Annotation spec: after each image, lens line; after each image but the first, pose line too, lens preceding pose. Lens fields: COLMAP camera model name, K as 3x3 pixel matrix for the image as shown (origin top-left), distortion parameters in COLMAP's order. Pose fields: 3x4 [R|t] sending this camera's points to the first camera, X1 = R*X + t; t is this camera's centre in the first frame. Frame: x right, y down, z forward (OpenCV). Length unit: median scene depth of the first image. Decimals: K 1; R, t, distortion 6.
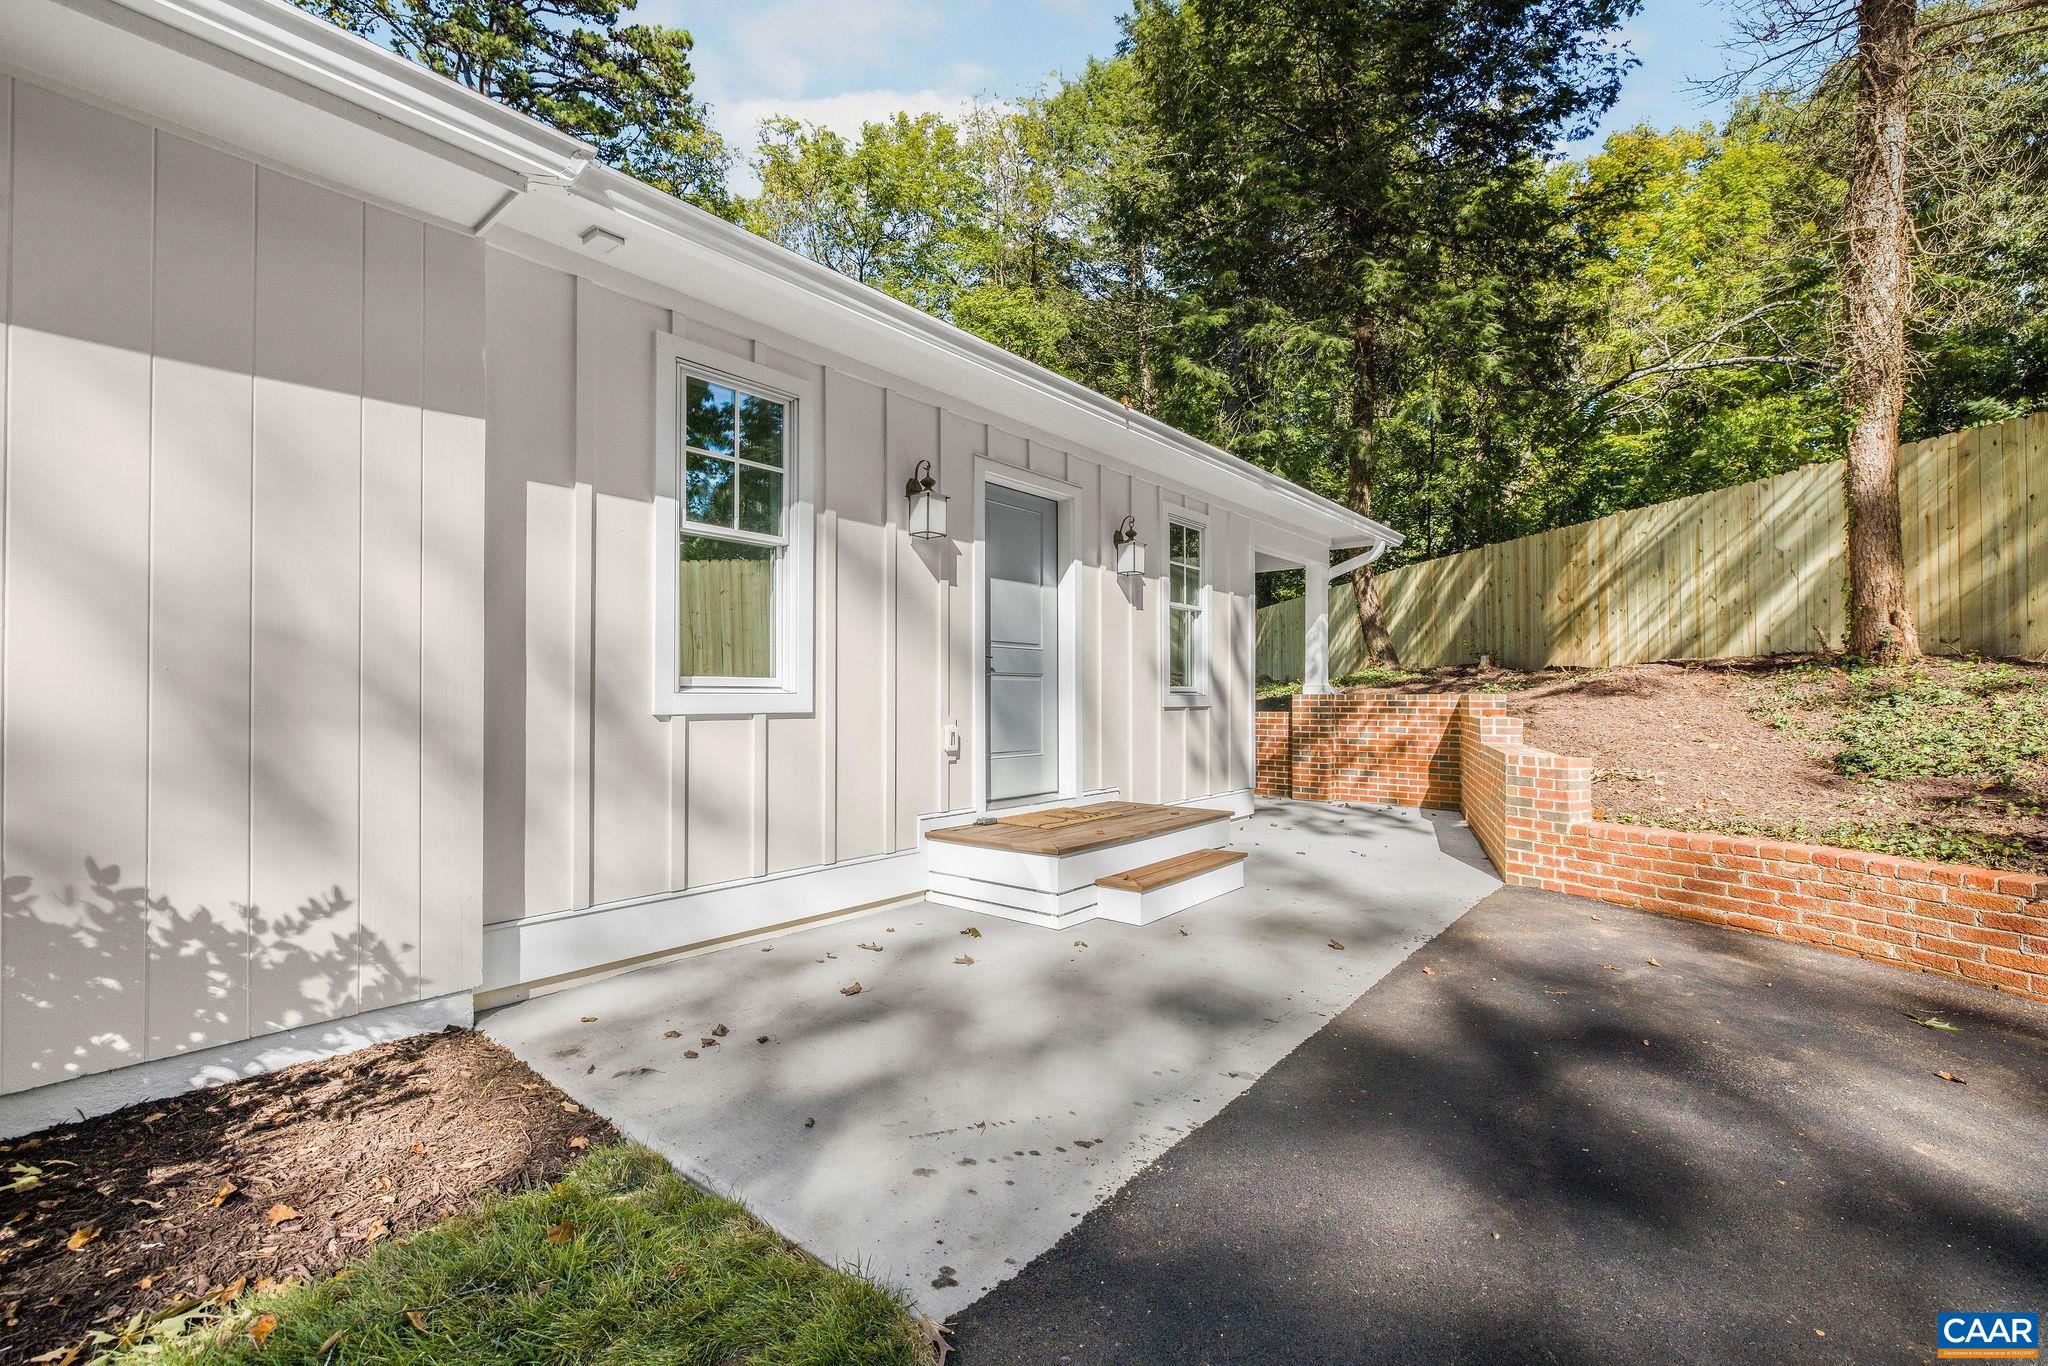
lens RADIAL K [[874.7, 0, 1020.4], [0, 874.7, 689.2], [0, 0, 1]] dist [-0.003034, -0.000113]
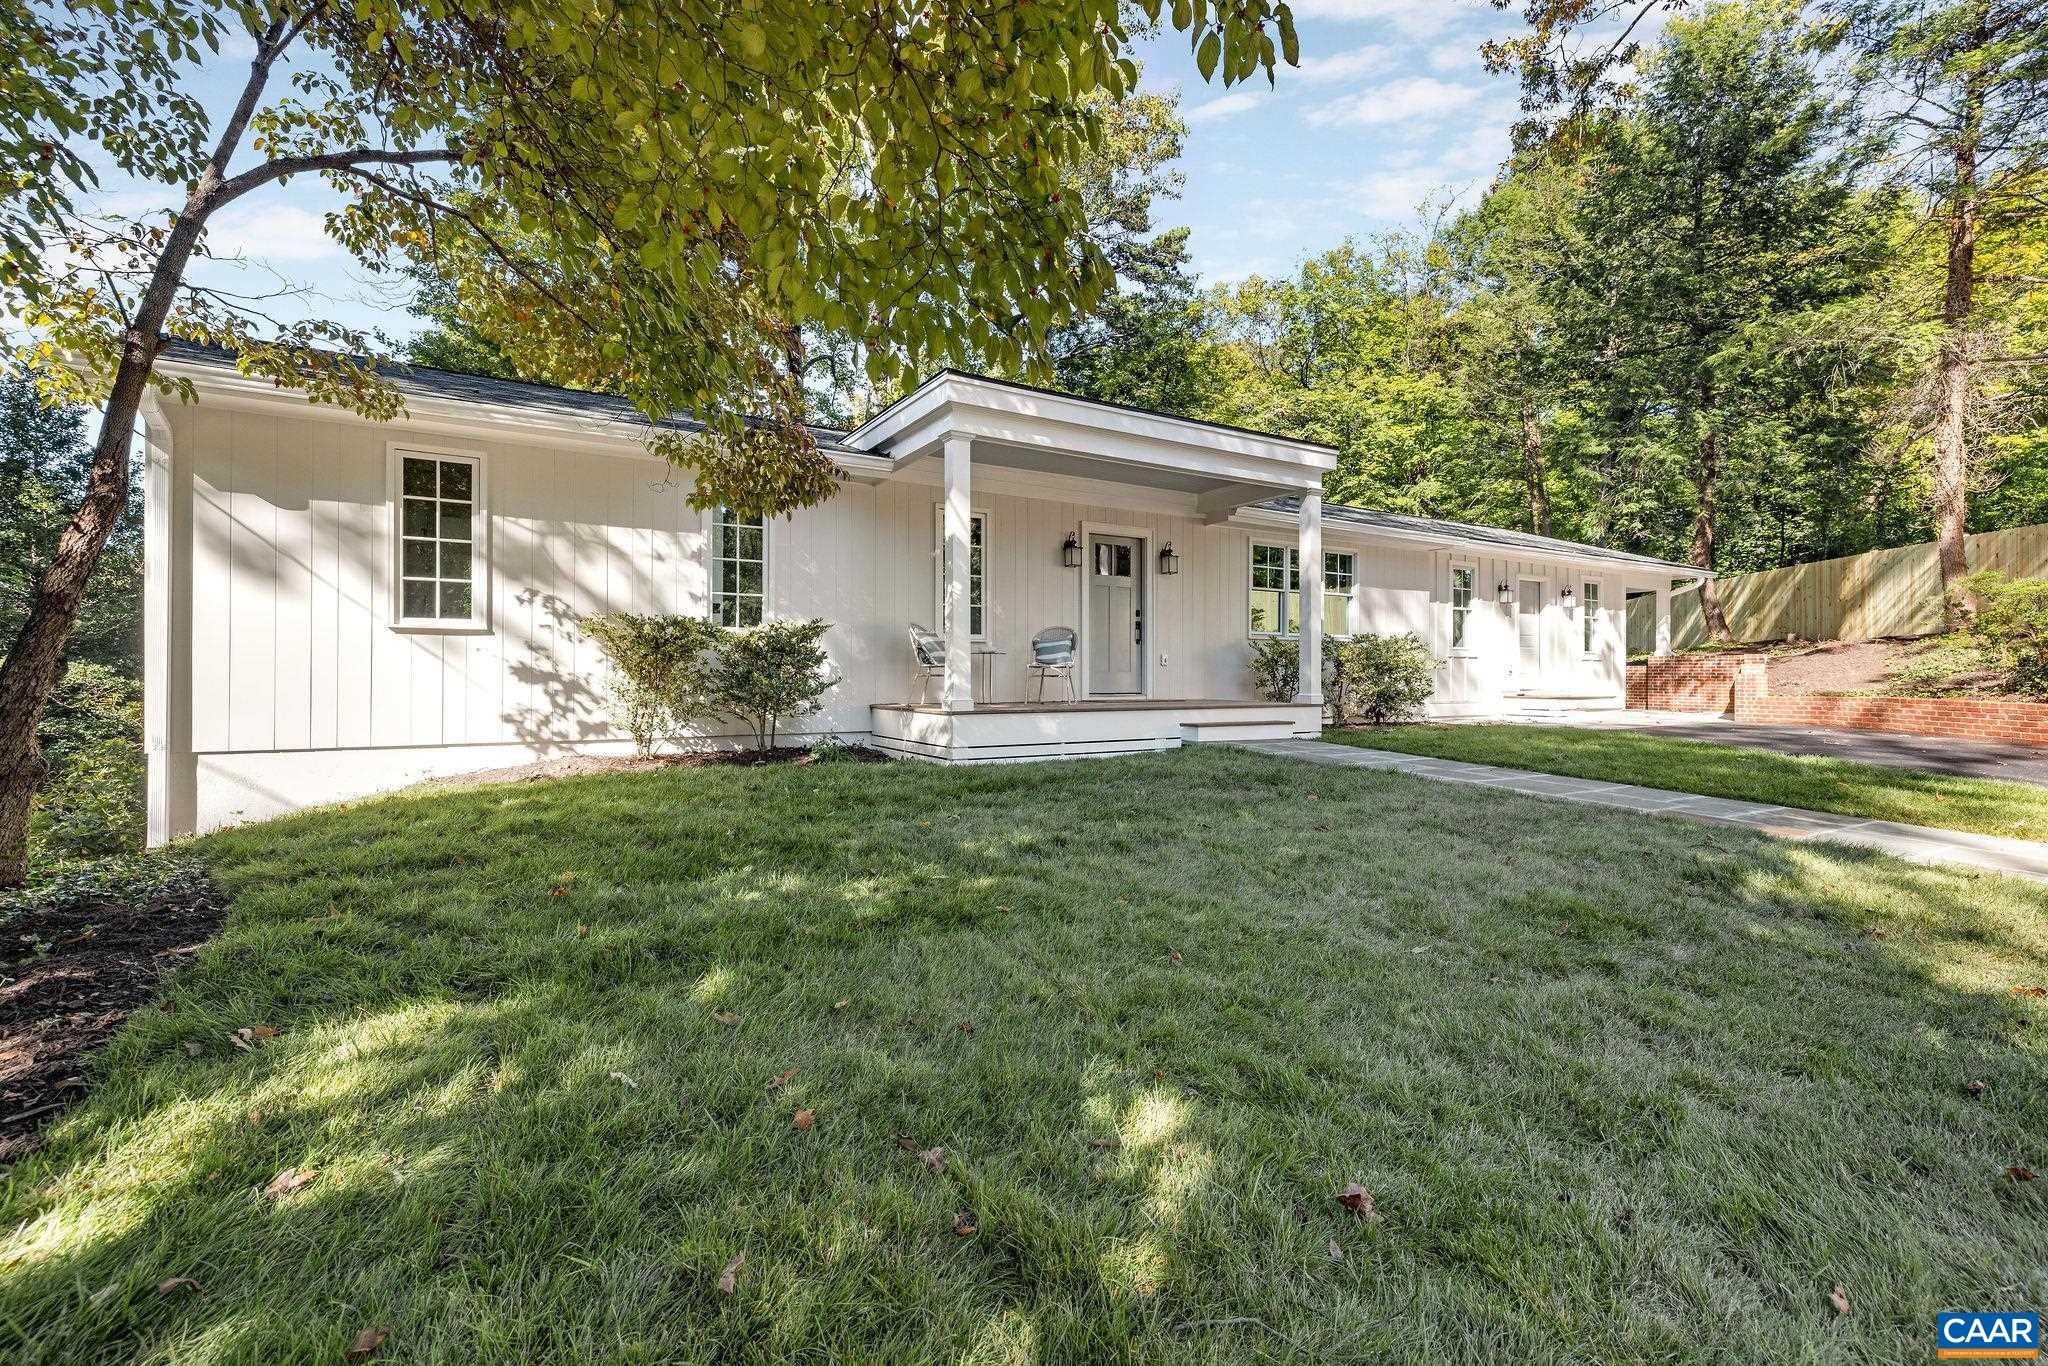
lens RADIAL K [[874.7, 0, 1025.9], [0, 874.7, 670.7], [0, 0, 1]] dist [-0.003034, -0.000113]
pose [[0.942914, -0.002878, -0.333023, -0.472491], [0.003251, 0.999995, 0.000564, 0.043770], [0.333019, -0.001615, 0.942919, -1.758963]]
